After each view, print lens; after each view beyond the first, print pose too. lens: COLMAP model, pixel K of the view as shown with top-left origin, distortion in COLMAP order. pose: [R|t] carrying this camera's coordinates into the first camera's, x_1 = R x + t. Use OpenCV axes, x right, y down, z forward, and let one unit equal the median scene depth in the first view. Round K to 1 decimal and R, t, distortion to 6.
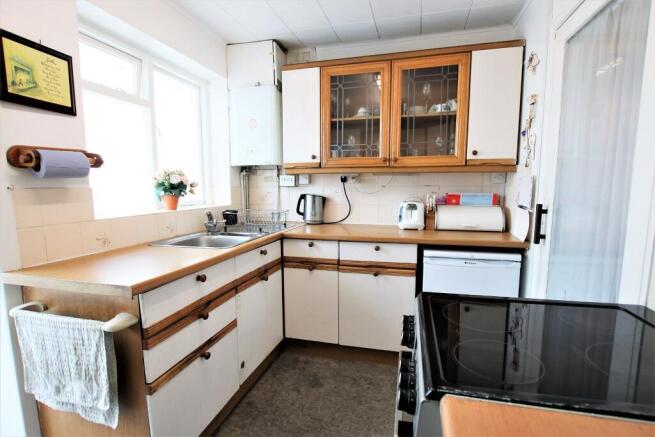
lens RADIAL K [[327.5, 0, 327.5], [0, 327.5, 218.5], [0, 0, 1]] dist [-0.002390, -0.000200]
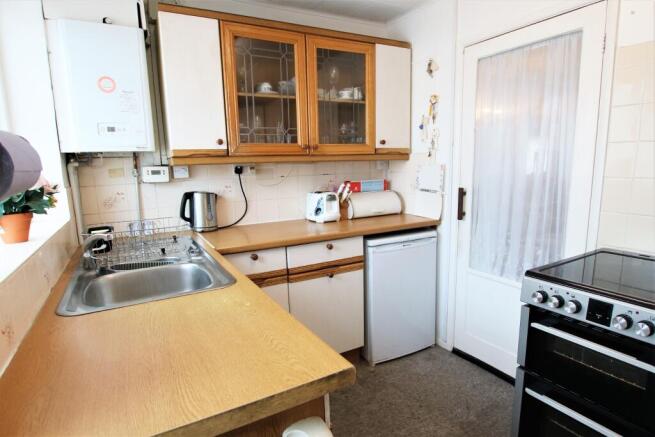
lens RADIAL K [[369.5, 0, 327.5], [0, 369.5, 218.5], [0, 0, 1]] dist [-0.000057, -0.000087]
pose [[0.724697, -0.119387, 0.678647, -0.478321], [0.095661, 0.992771, 0.072496, -0.054688], [-0.682395, 0.012382, 0.730878, 0.231233]]
